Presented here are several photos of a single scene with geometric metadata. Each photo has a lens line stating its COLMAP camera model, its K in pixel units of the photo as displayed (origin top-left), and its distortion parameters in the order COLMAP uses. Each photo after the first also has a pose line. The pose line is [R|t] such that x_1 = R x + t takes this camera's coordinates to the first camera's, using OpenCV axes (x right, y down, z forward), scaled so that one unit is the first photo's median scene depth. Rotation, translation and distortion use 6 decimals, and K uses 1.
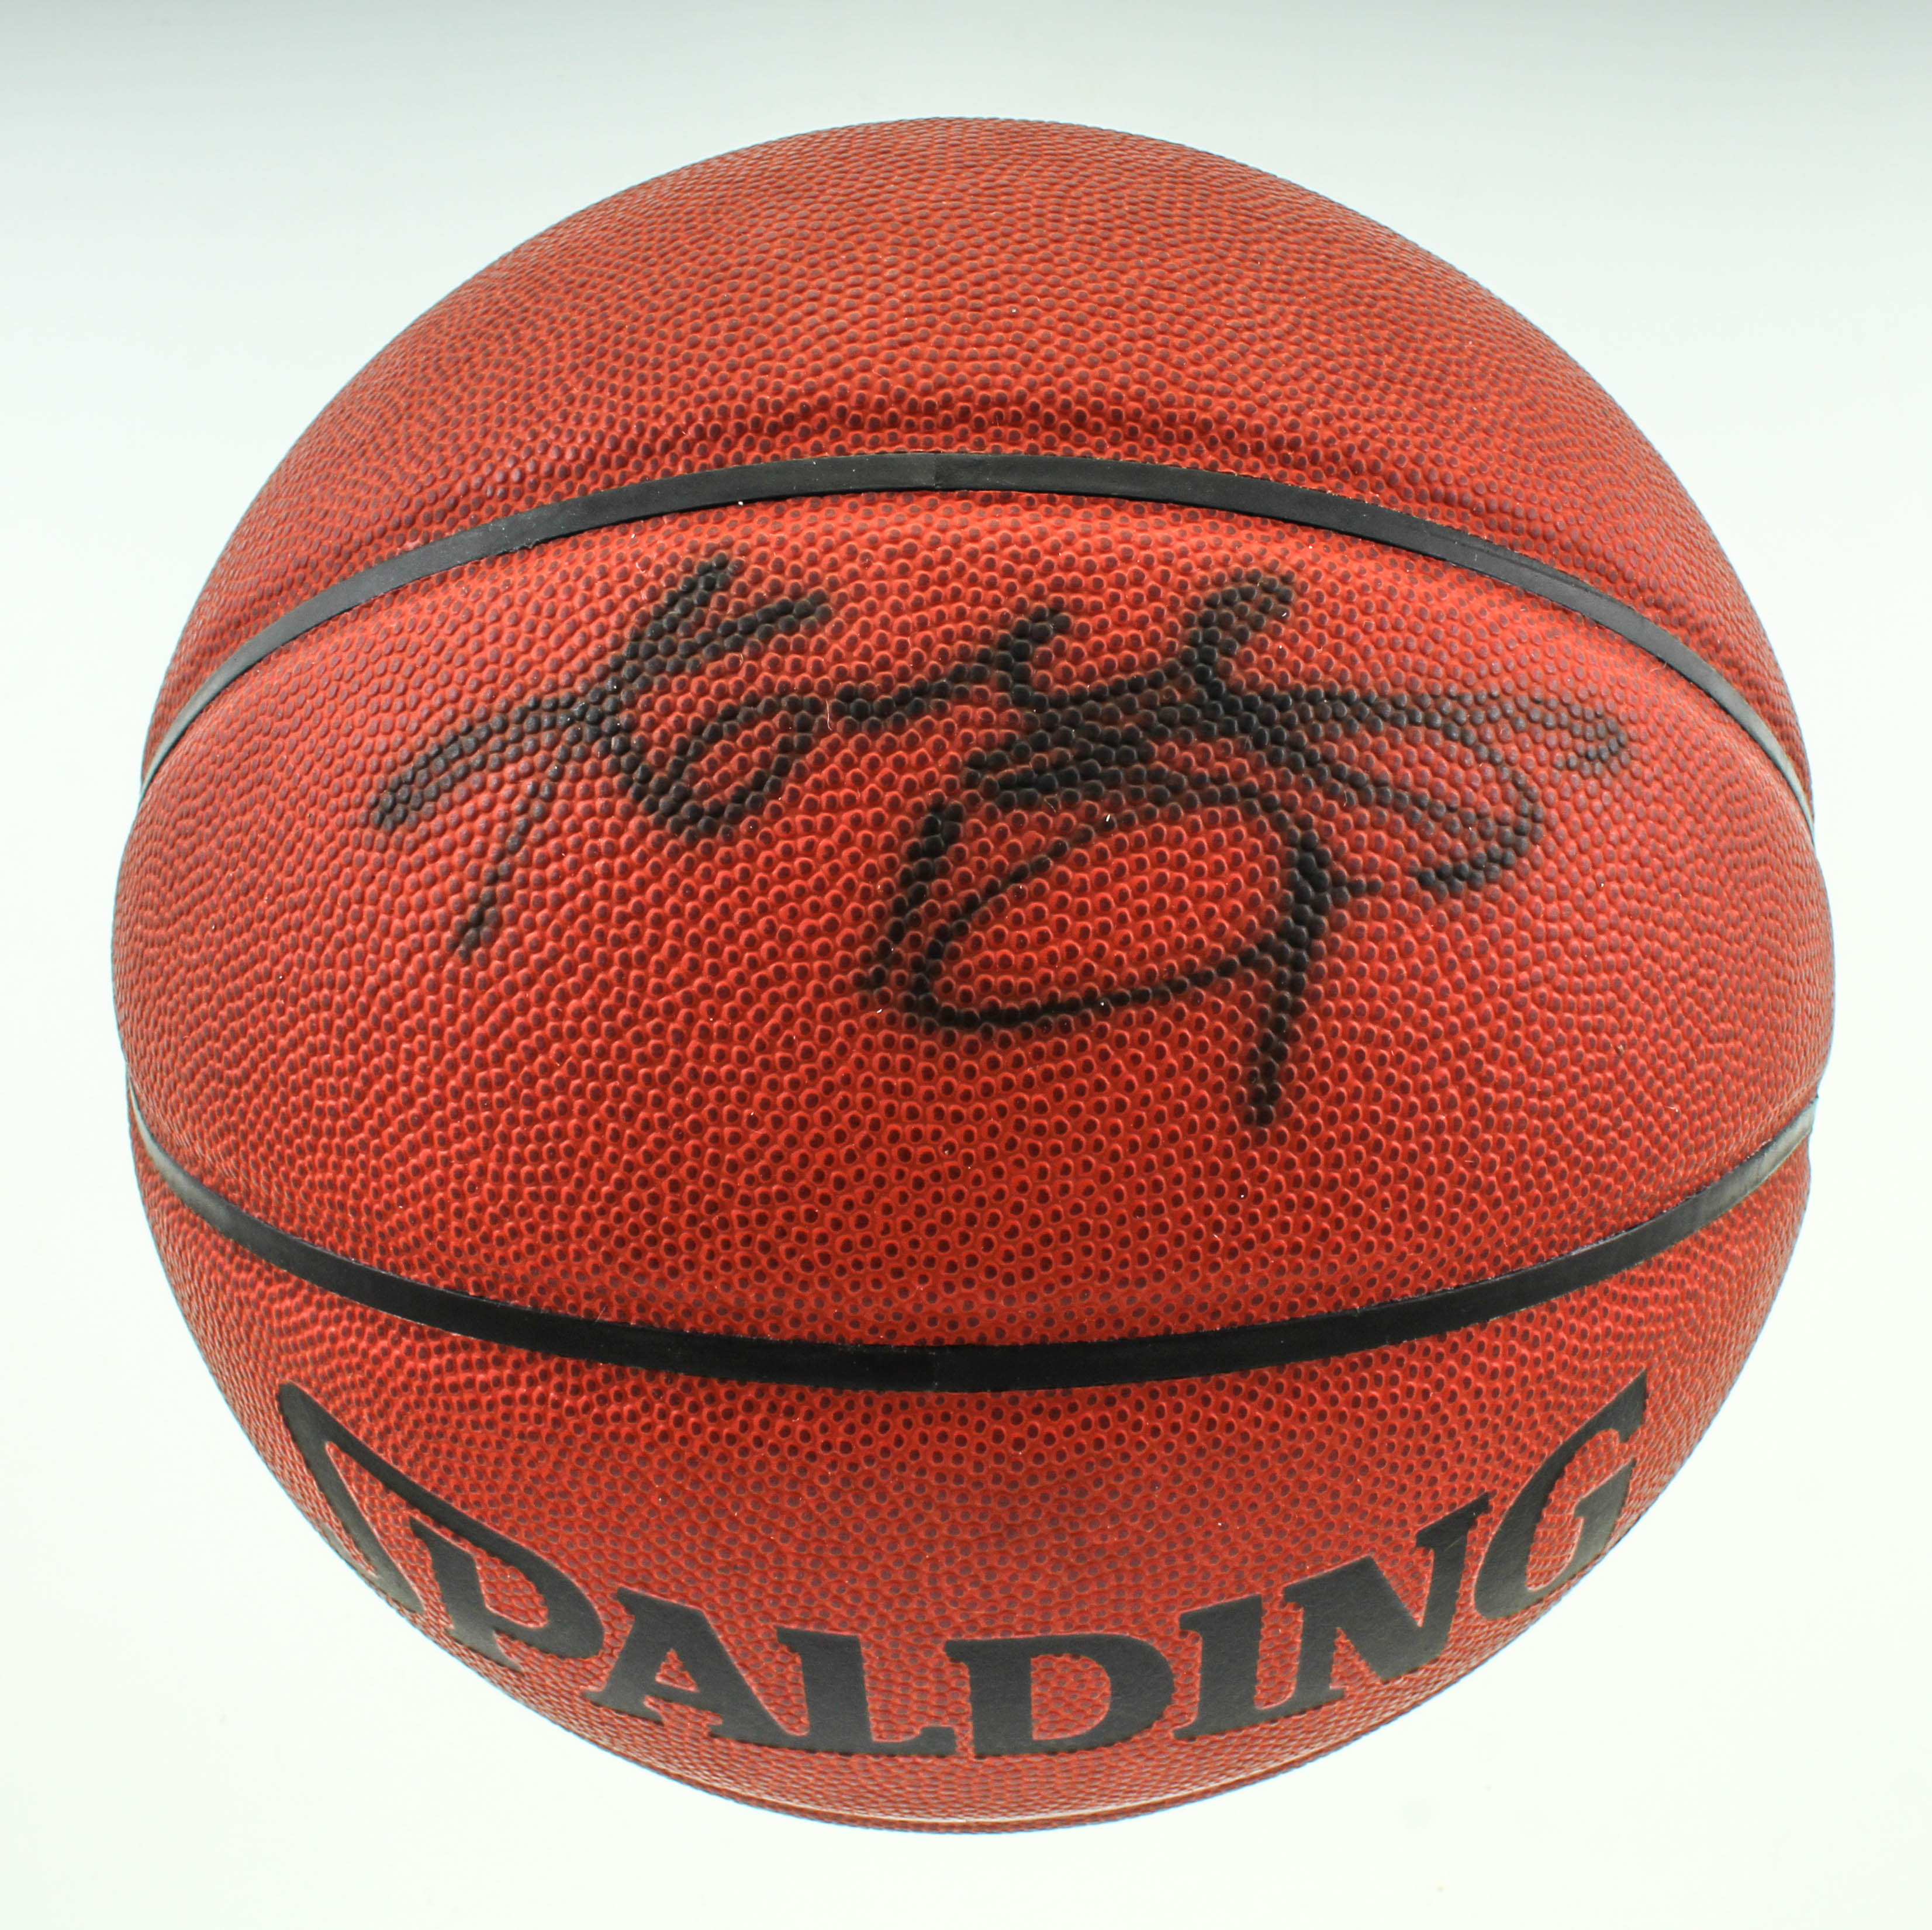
lens RADIAL K [[1825.8, 0, 964.3], [0, 1825.8, 1026.1], [0, 0, 1]] dist [-0.005605, 0.009042]
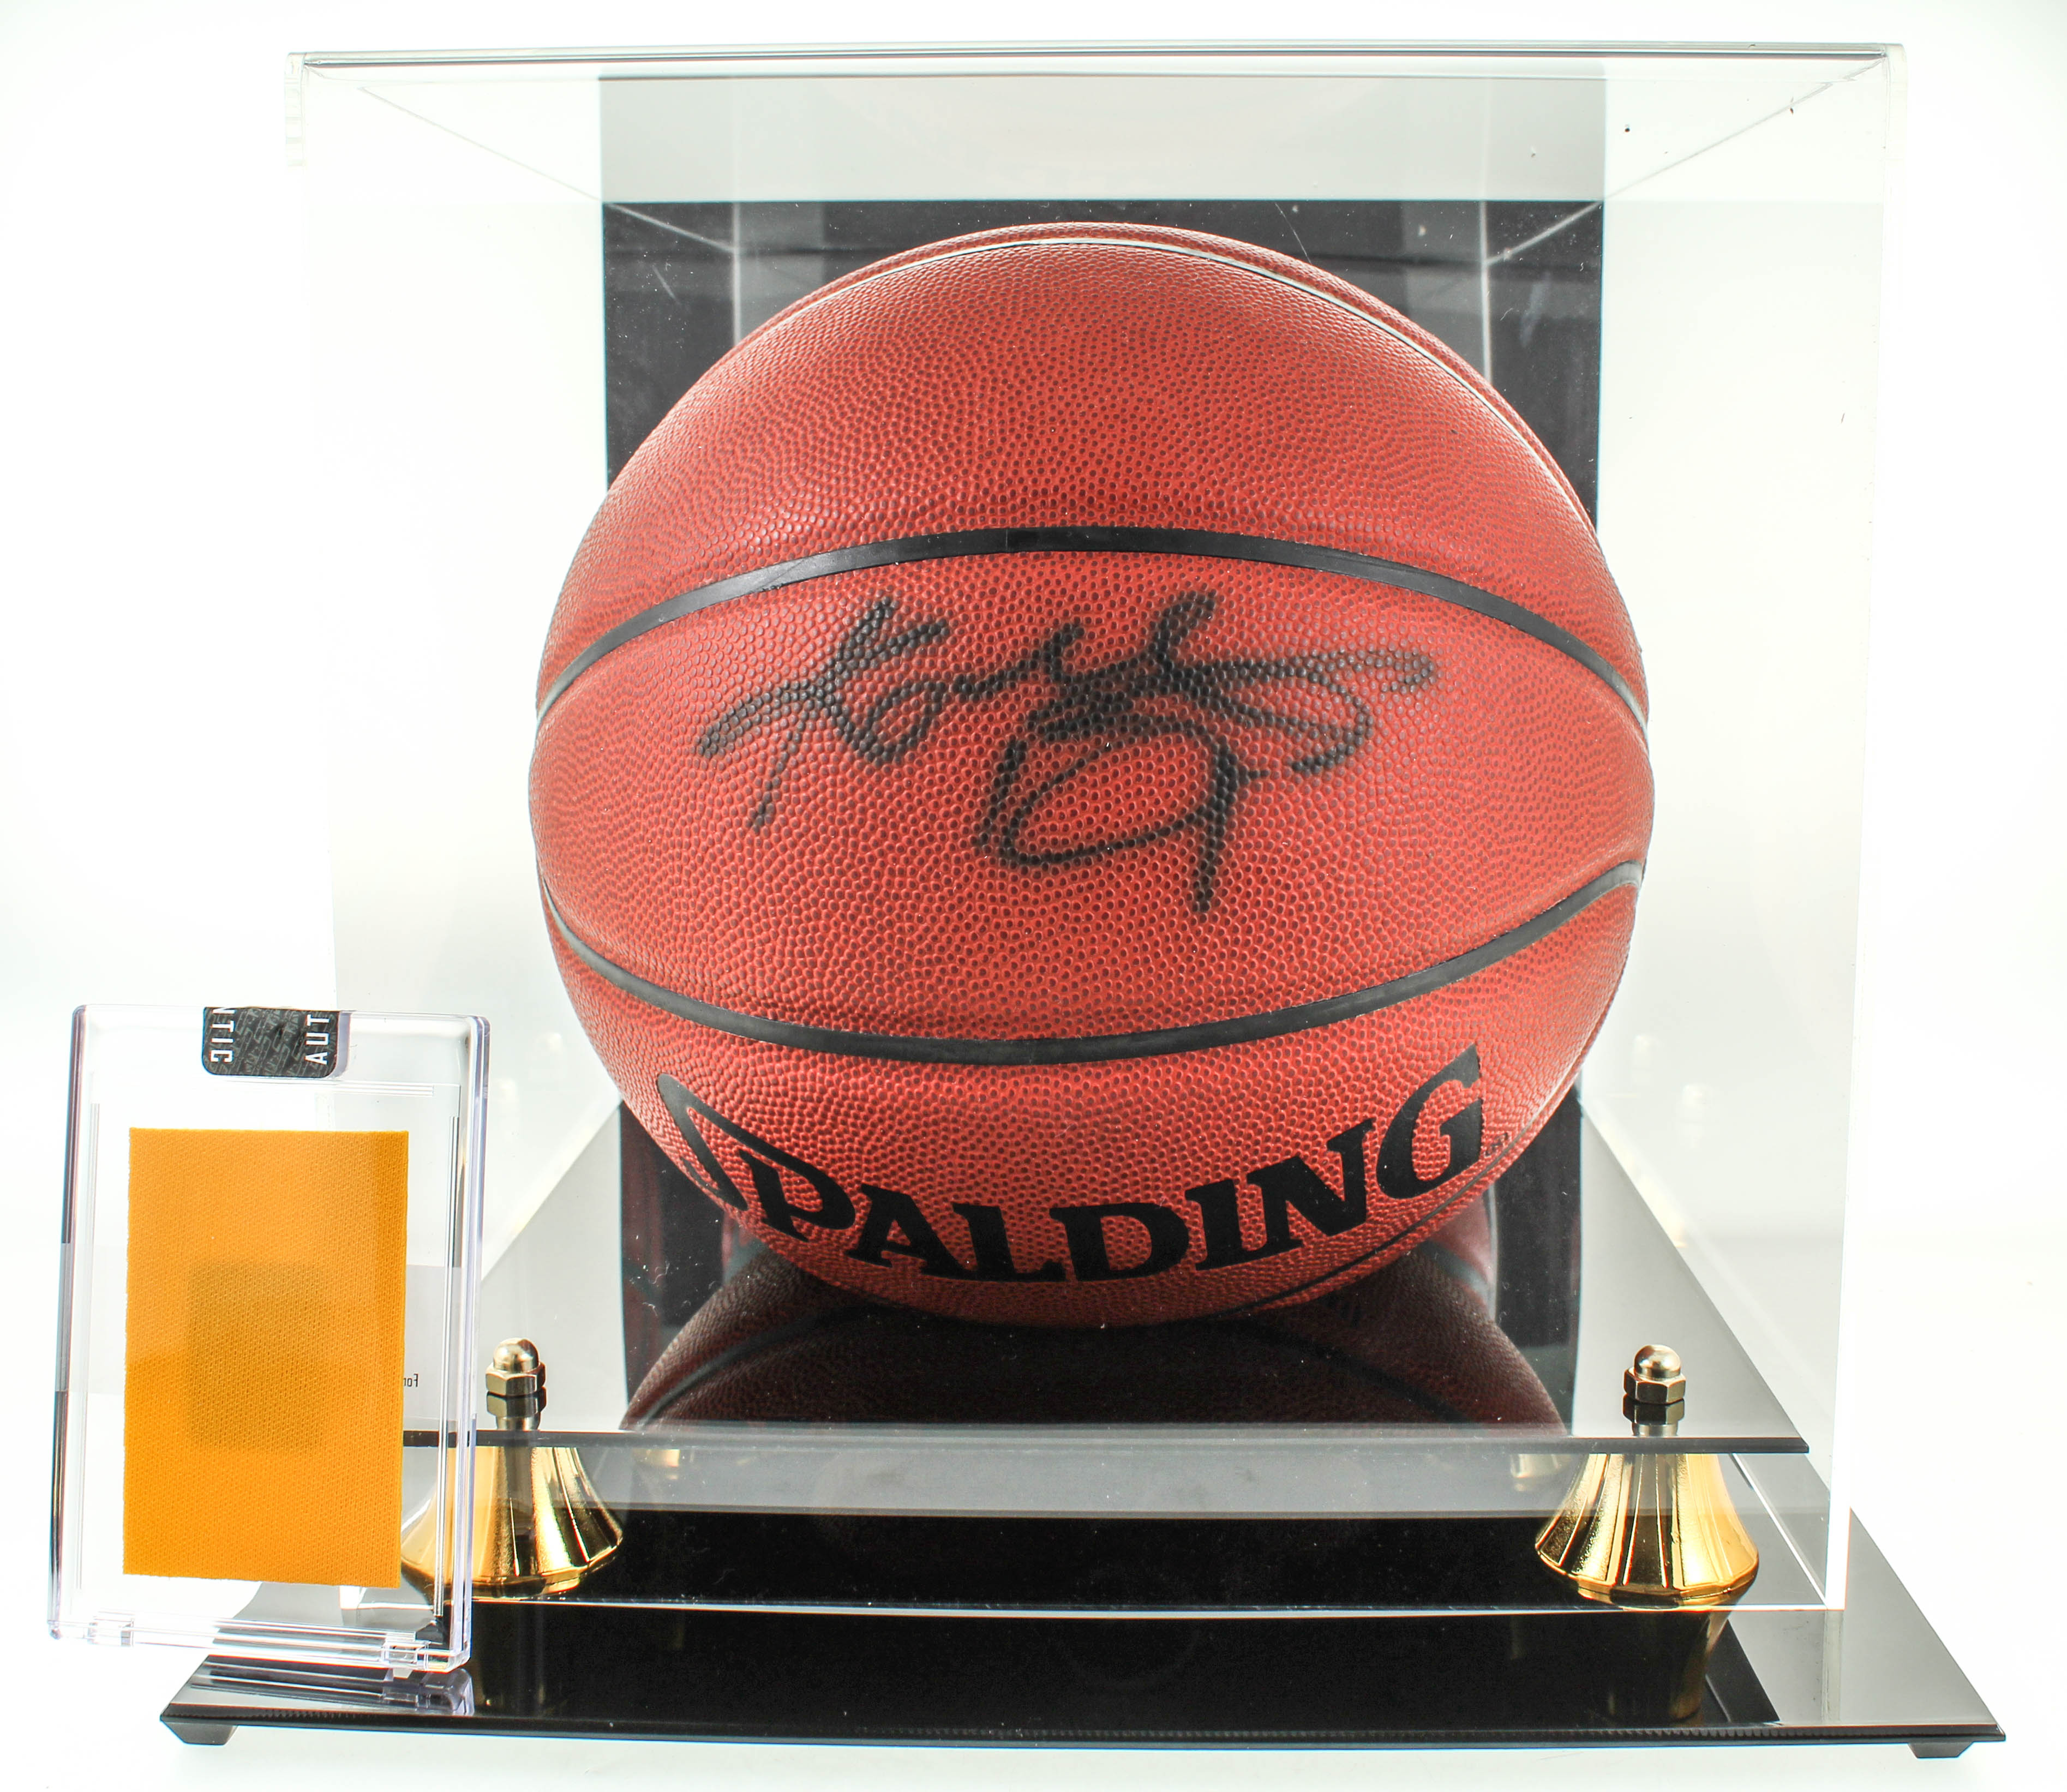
lens RADIAL K [[2291.2, 0, 1033.5], [0, 2291.2, 896.0], [0, 0, 1]] dist [0.002251, 0.000022]
pose [[0.993048, -0.035750, -0.112149, 0.246322], [0.046051, 0.994818, 0.090650, -0.168365], [0.108327, -0.095184, 0.989548, -1.208289]]
